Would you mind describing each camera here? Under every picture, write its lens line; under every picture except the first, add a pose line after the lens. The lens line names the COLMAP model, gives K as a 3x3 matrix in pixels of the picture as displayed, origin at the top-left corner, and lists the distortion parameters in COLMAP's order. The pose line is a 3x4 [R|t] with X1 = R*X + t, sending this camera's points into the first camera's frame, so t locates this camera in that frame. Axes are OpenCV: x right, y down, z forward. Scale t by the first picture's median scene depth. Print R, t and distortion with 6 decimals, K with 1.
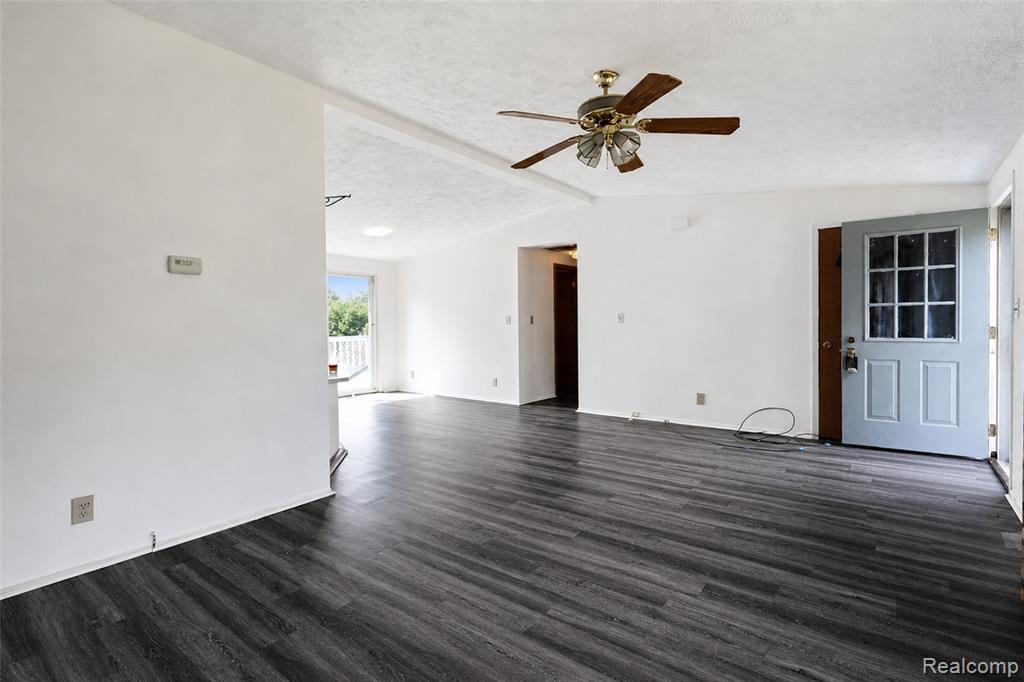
lens RADIAL K [[477.0, 0, 475.4], [0, 477.0, 331.2], [0, 0, 1]] dist [0.015015, -0.000246]
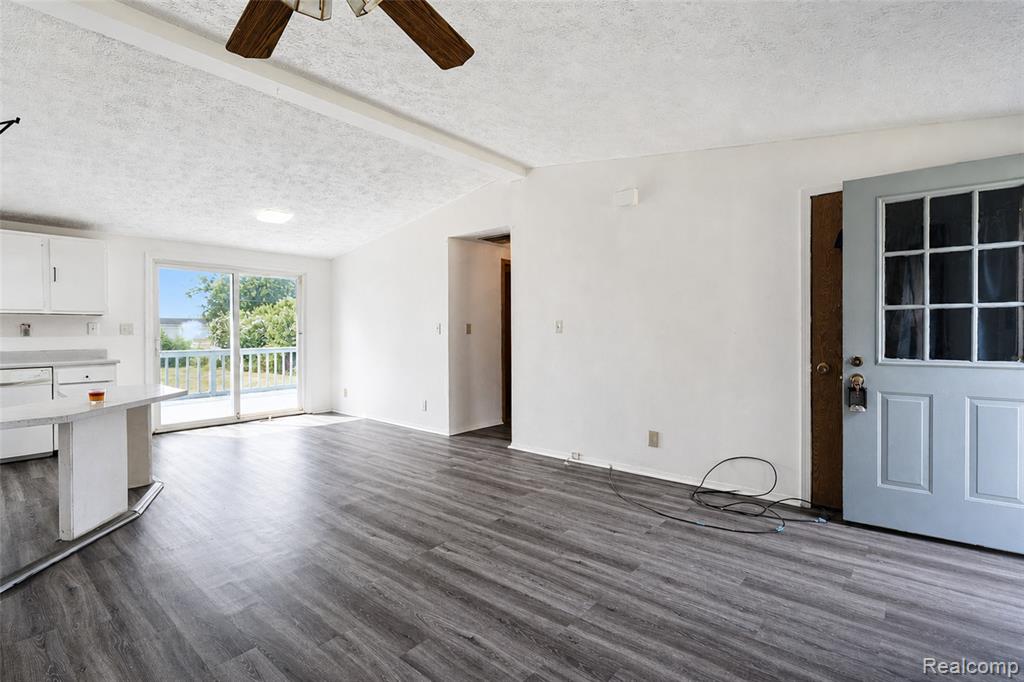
lens RADIAL K [[477.0, 0, 497.1], [0, 477.0, 338.5], [0, 0, 1]] dist [0.015015, -0.000246]
pose [[0.999948, 0.005000, -0.008863, 0.301152], [-0.005025, 0.999983, -0.002835, -0.009107], [0.008848, 0.002879, 0.999957, 0.346611]]
